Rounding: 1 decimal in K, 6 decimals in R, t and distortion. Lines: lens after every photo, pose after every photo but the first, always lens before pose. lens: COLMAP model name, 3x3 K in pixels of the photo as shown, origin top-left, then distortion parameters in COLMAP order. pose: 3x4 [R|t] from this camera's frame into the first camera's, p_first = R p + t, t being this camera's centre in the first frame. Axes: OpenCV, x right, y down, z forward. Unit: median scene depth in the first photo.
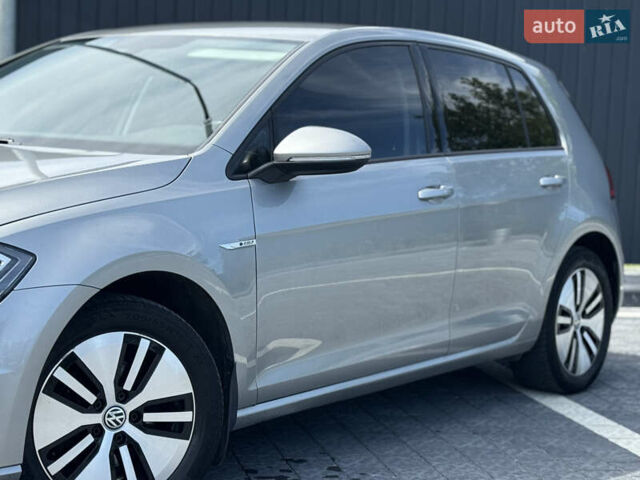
lens RADIAL K [[1365.9, 0, 320.0], [0, 1365.9, 240.0], [0, 0, 1]] dist [0.154910, -0.172278]
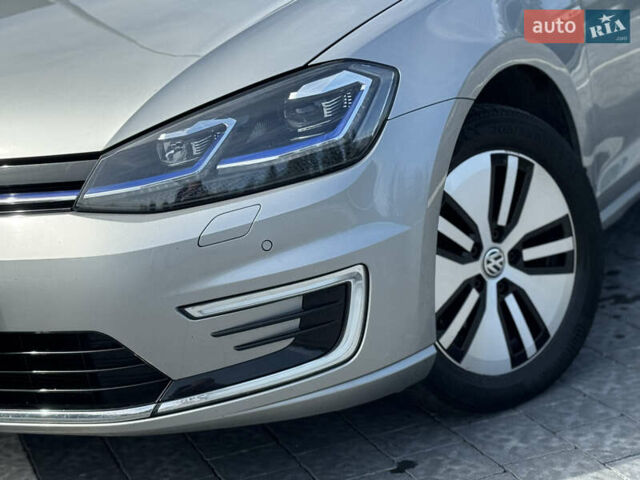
lens RADIAL K [[1365.9, 0, 320.0], [0, 1365.9, 240.0], [0, 0, 1]] dist [0.154910, -0.172278]
pose [[0.979982, -0.188935, 0.062760, -0.287854], [0.178161, 0.972950, 0.147062, -0.013952], [-0.088848, -0.132937, 0.987134, 0.244599]]
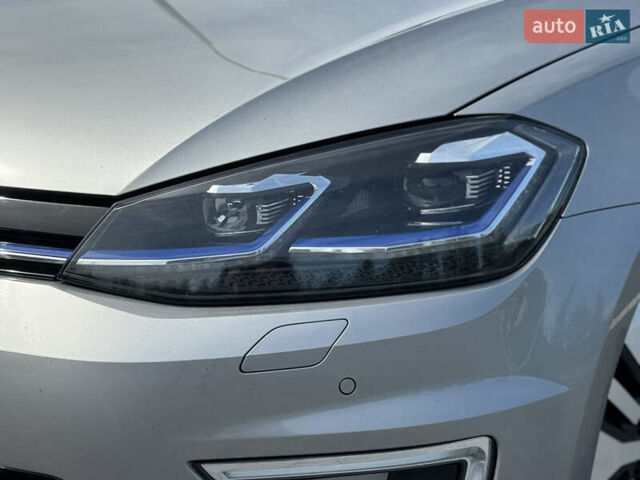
lens RADIAL K [[1365.9, 0, 320.0], [0, 1365.9, 240.0], [0, 0, 1]] dist [0.154910, -0.172278]
pose [[0.999232, -0.022819, 0.031866, -0.292409], [0.018982, 0.993081, 0.115890, -0.011567], [-0.034290, -0.115196, 0.992751, 0.479774]]
